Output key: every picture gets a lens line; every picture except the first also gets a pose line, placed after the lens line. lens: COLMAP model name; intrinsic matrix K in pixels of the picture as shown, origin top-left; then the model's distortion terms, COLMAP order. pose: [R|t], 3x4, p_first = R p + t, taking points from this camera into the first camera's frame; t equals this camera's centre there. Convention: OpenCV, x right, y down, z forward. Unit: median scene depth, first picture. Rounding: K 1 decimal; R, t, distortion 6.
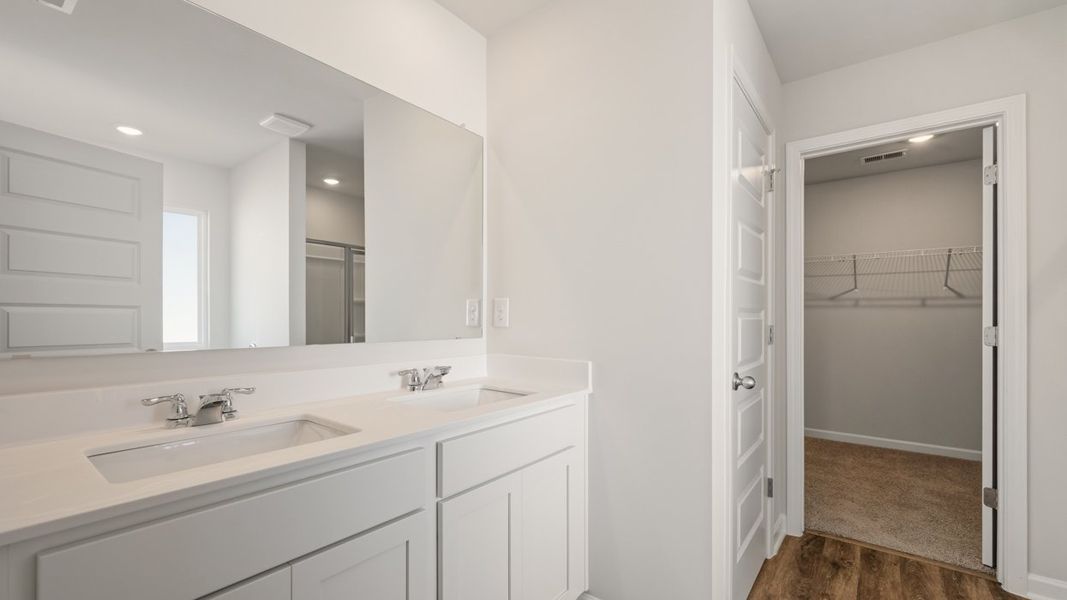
lens RADIAL K [[444.1, 0, 532.1], [0, 444.1, 324.2], [0, 0, 1]] dist [0.000774, -0.000358]
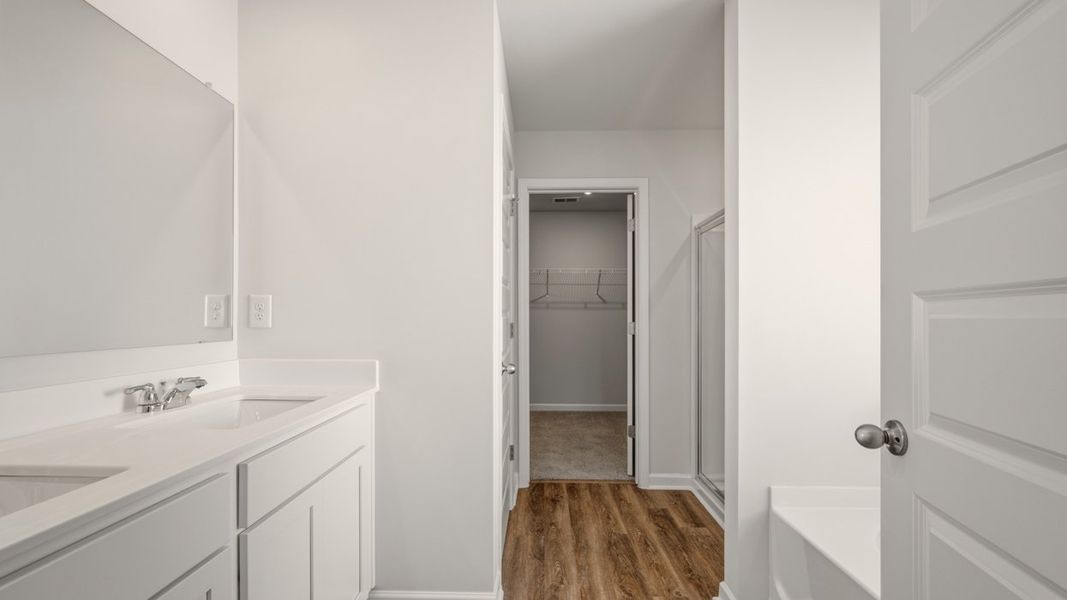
lens RADIAL K [[420.4, 0, 536.9], [0, 420.4, 323.4], [0, 0, 1]] dist [0.000198, -0.000396]
pose [[0.803248, -0.010817, 0.595546, -0.116444], [0.009549, 0.999940, 0.005283, -0.000952], [-0.595568, 0.001443, 0.803304, 0.008881]]
